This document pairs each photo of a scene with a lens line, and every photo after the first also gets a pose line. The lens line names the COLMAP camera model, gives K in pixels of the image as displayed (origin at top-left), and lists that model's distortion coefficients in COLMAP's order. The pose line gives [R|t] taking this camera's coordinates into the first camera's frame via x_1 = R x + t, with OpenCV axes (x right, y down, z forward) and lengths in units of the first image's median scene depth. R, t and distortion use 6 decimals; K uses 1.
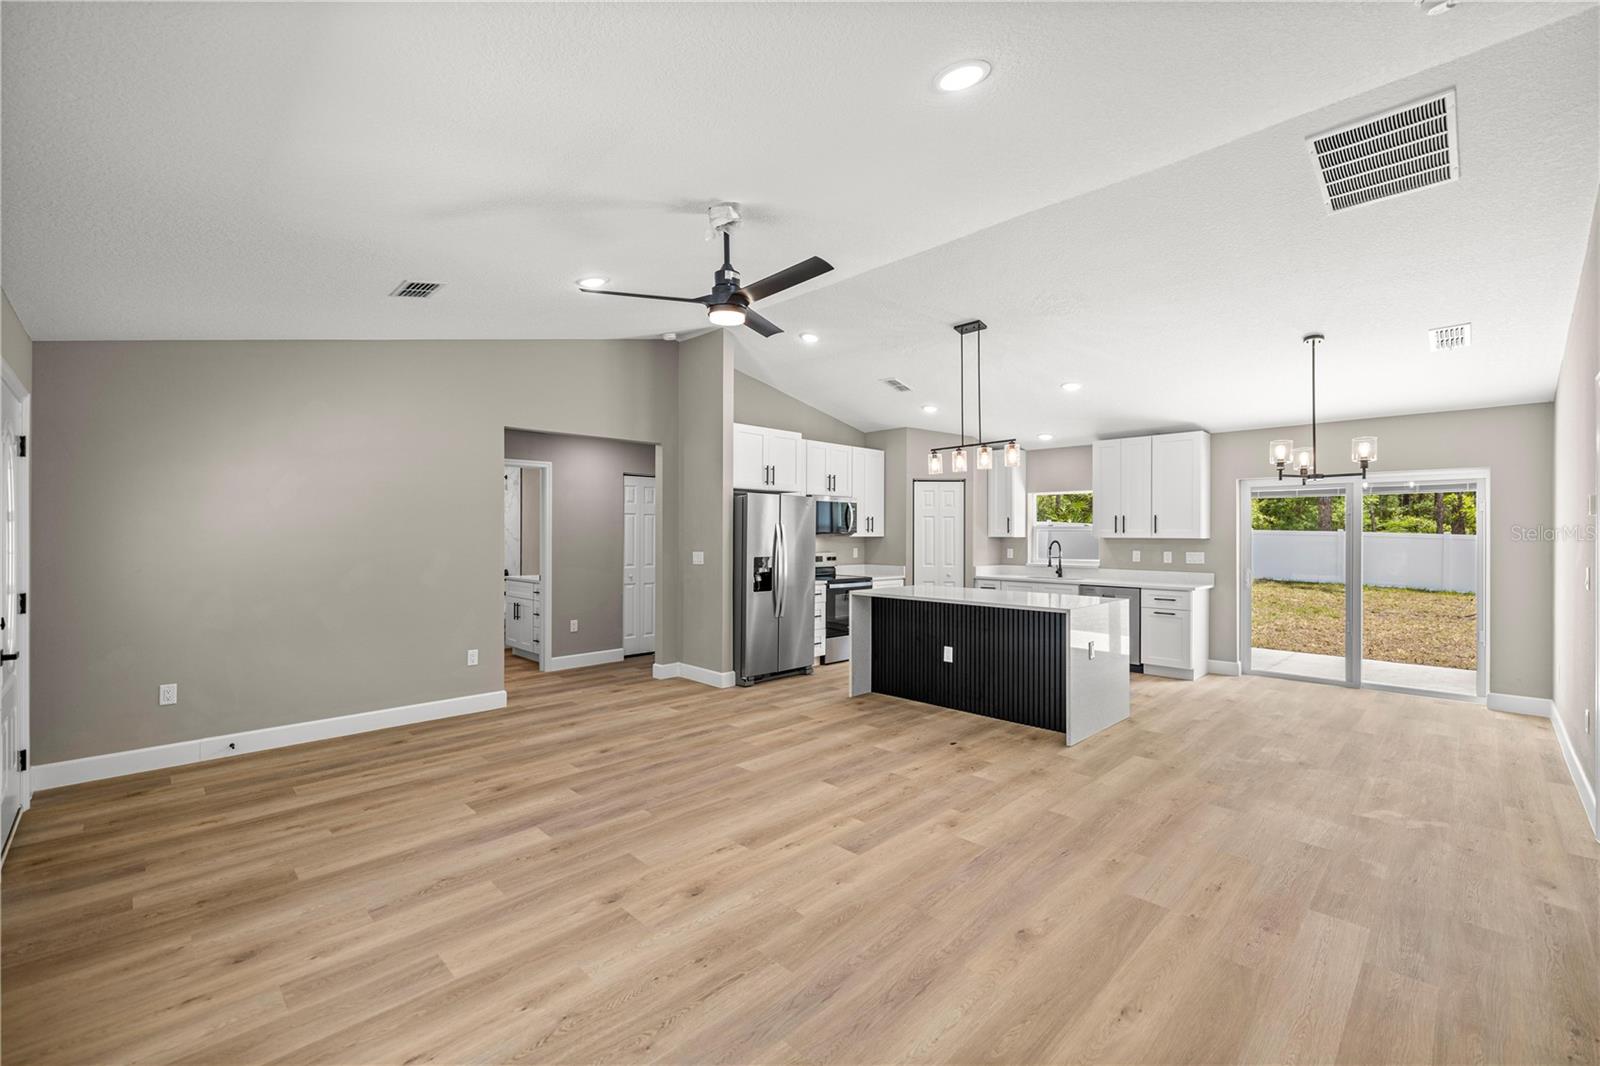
lens RADIAL K [[672.0, 0, 797.1], [0, 672.0, 530.8], [0, 0, 1]] dist [0.000701, -0.000069]
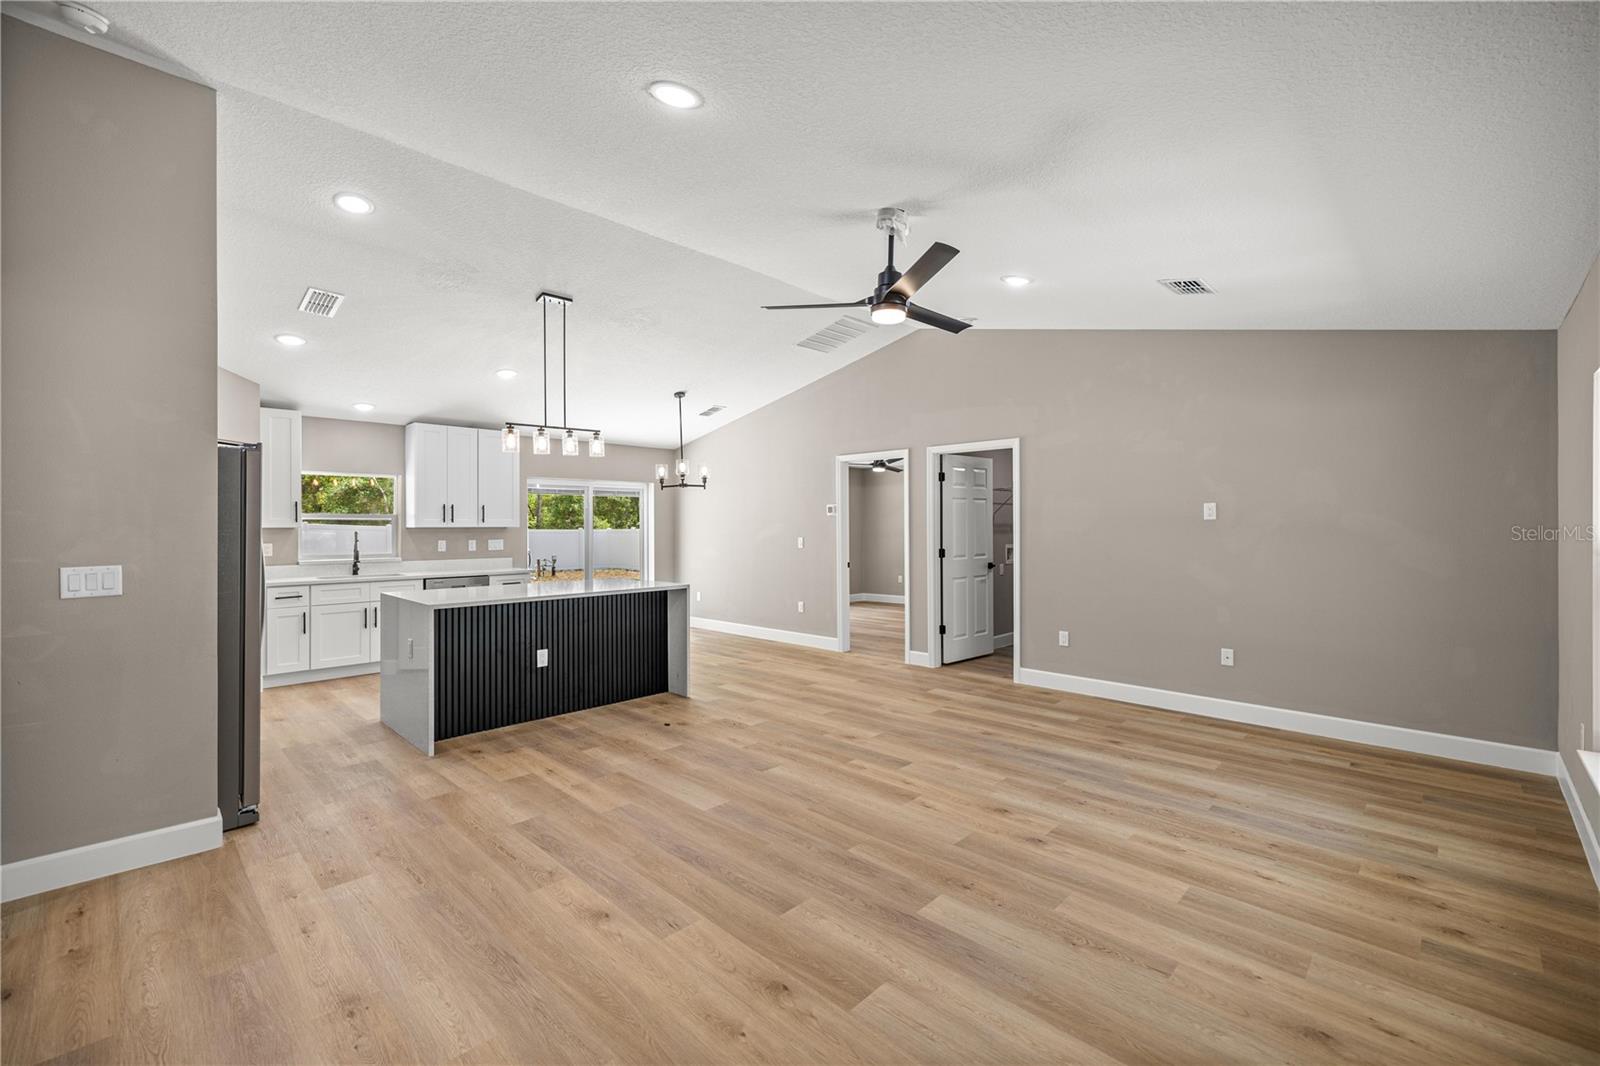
lens RADIAL K [[672.0, 0, 797.1], [0, 672.0, 530.8], [0, 0, 1]] dist [0.000701, -0.000069]
pose [[-0.014166, -0.010940, 0.999840, -0.773706], [-0.002980, 0.999936, 0.010898, 0.005307], [-0.999895, -0.002825, -0.014197, 0.783797]]
